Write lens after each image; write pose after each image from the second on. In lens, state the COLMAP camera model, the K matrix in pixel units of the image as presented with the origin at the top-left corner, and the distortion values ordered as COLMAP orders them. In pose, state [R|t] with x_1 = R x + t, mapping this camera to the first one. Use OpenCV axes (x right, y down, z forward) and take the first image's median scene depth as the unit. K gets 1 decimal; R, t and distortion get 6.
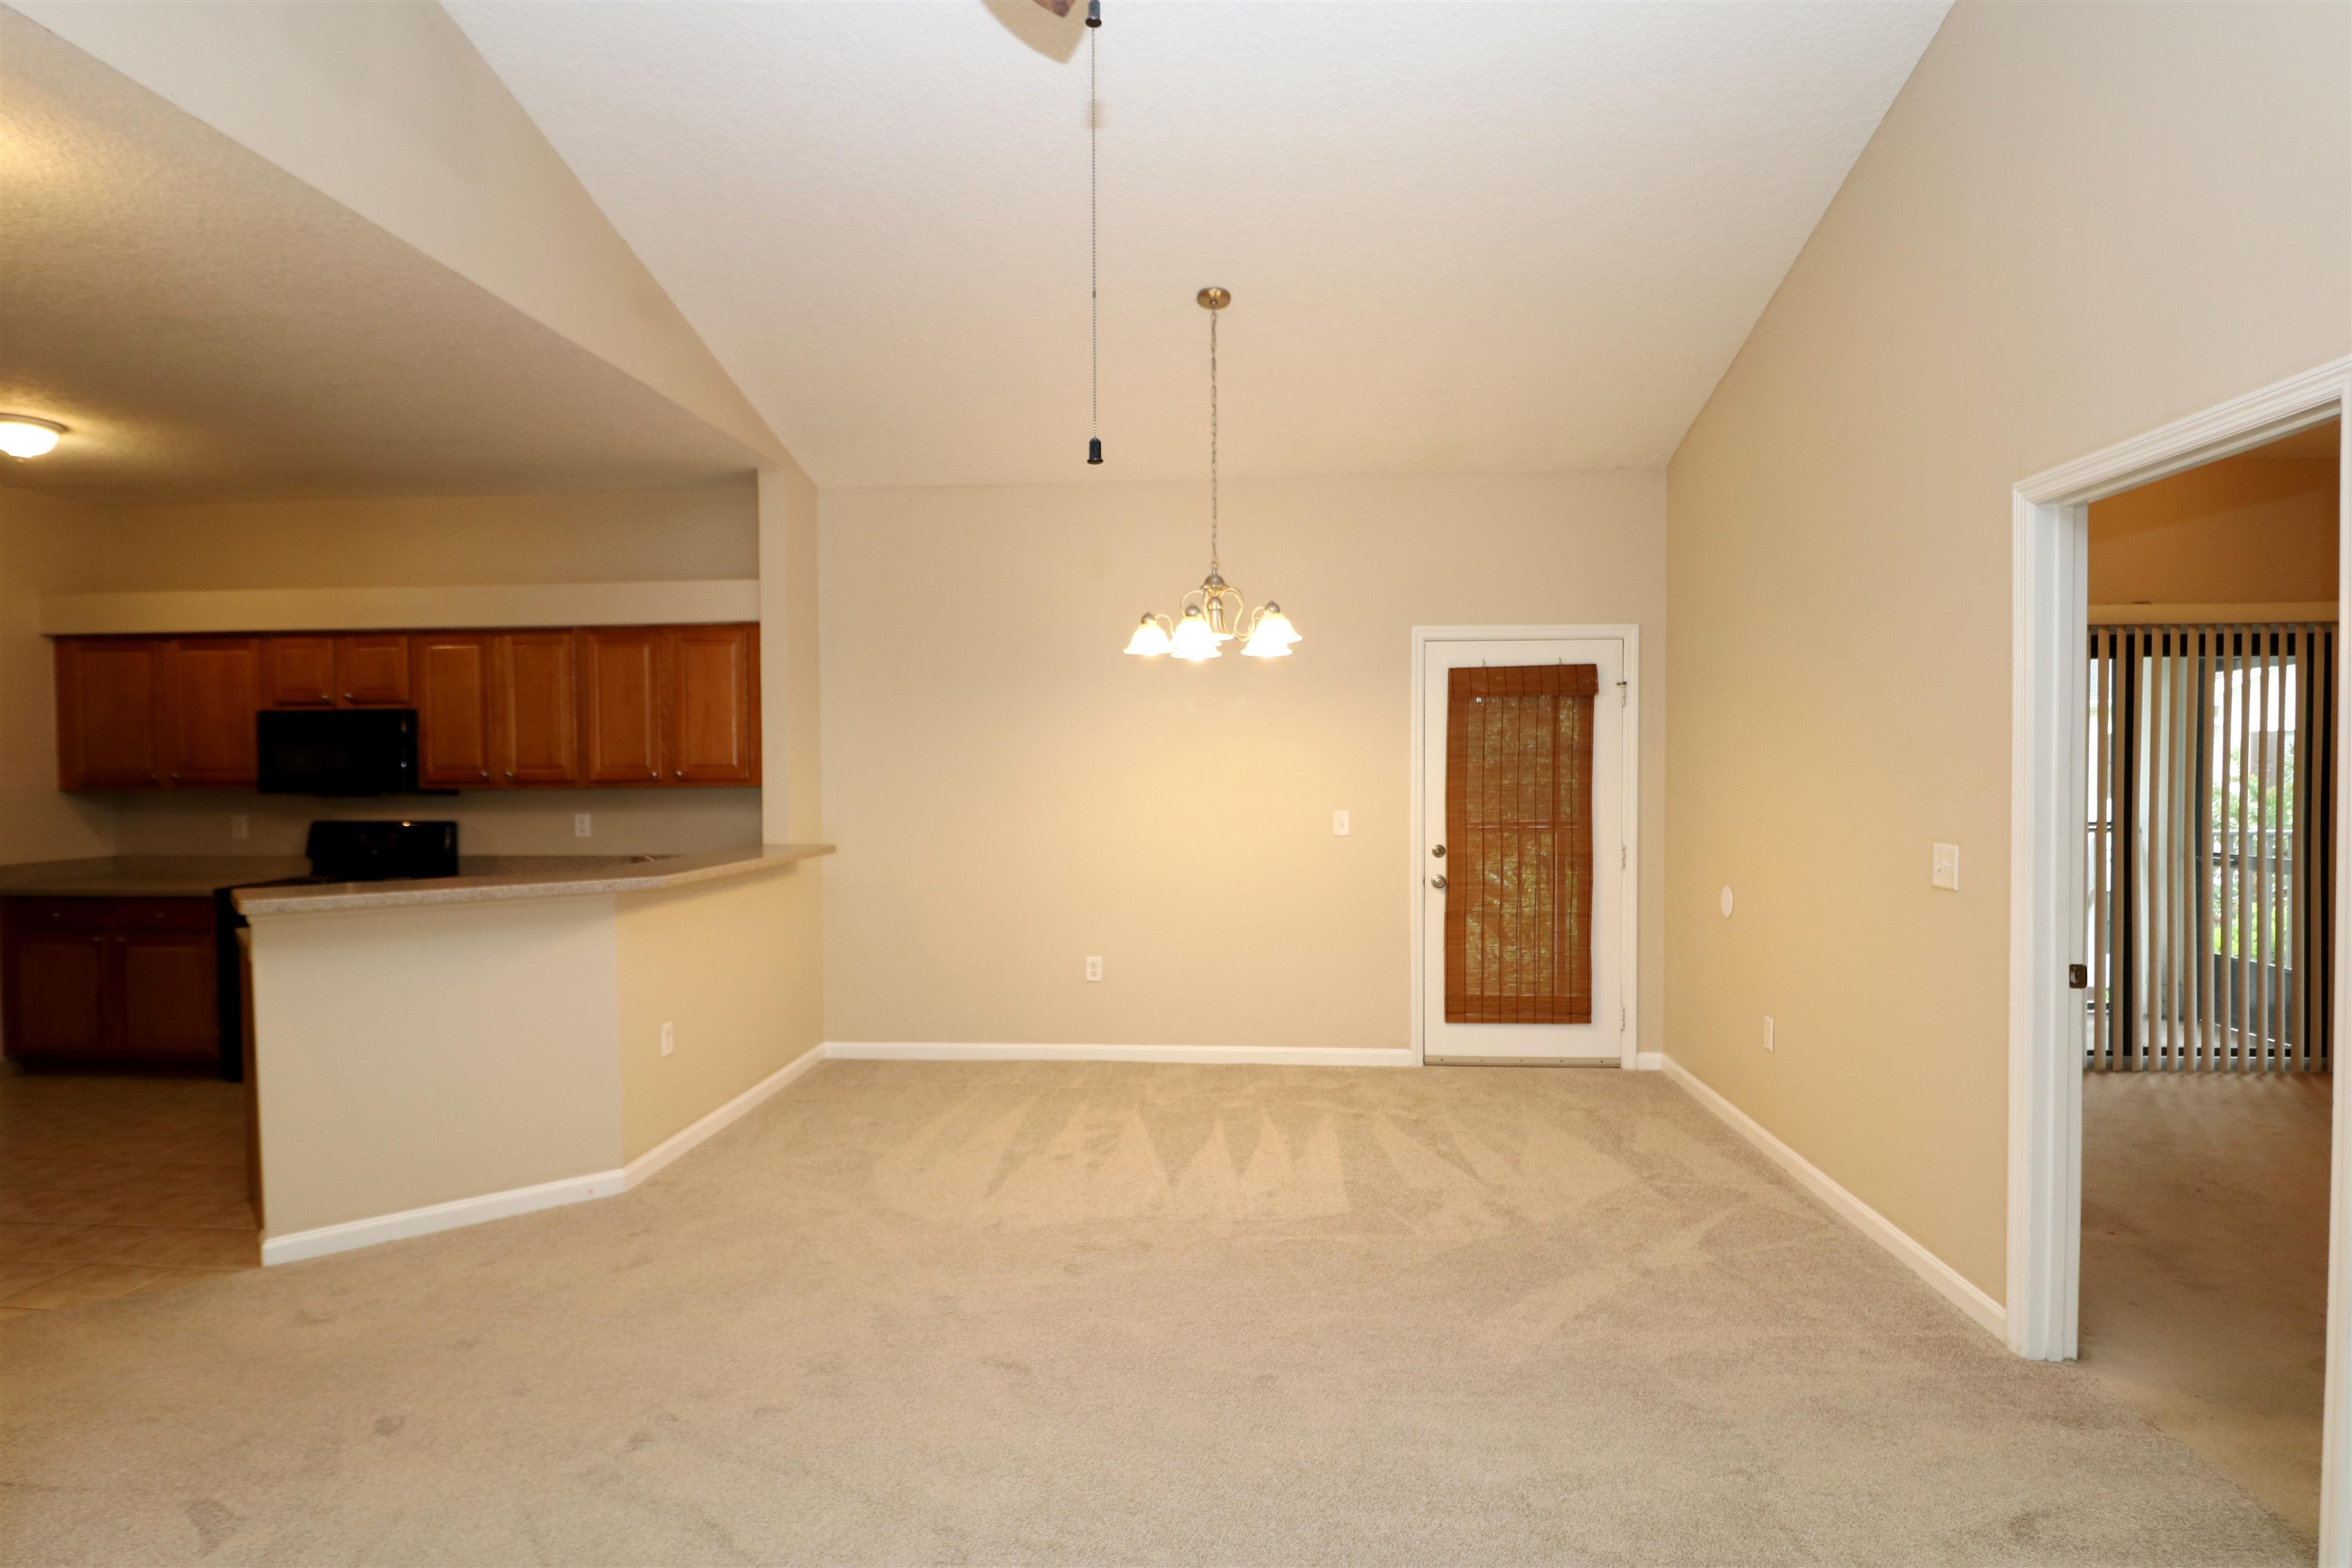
lens RADIAL K [[1306.1, 0, 1176.0], [0, 1306.1, 784.0], [0, 0, 1]] dist [-0.001401, -0.000427]
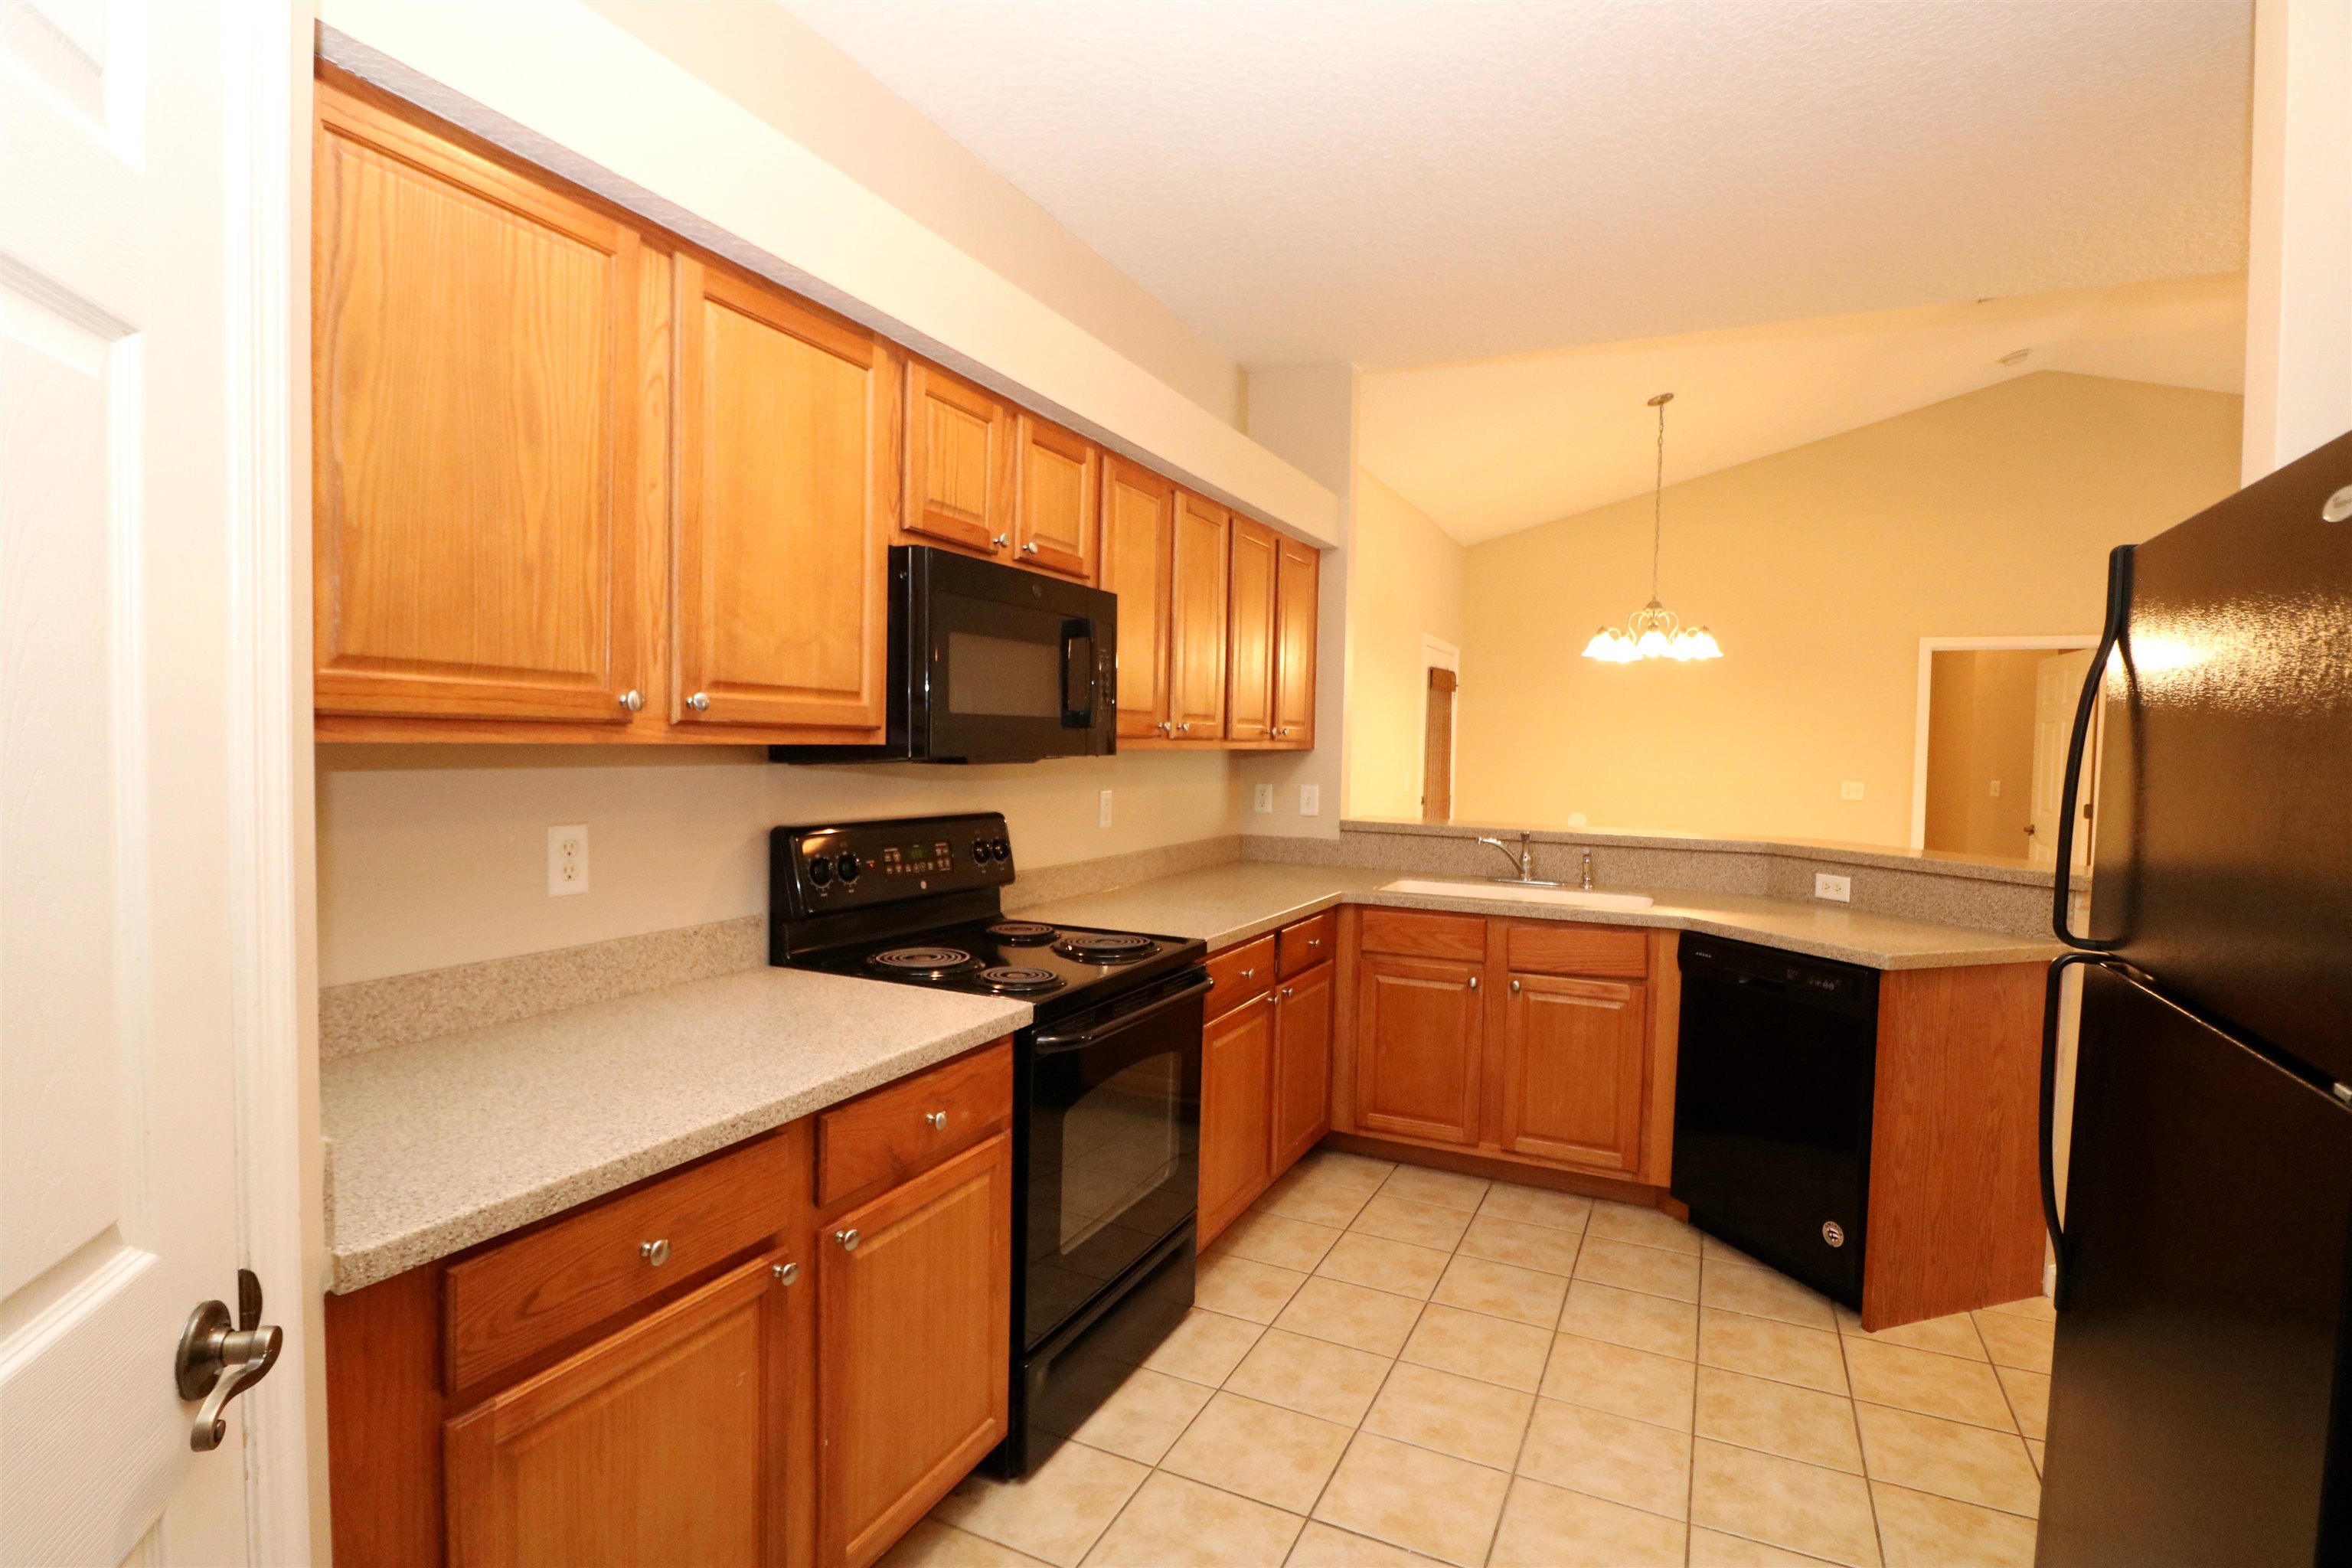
lens RADIAL K [[1143.4, 0, 1176.0], [0, 1143.4, 784.0], [0, 0, 1]] dist [0.001053, 0.000131]
pose [[0.364388, -0.025303, 0.930903, -1.005489], [-0.006754, 0.999533, 0.029812, 0.003294], [-0.931223, -0.017151, 0.364047, 0.799306]]
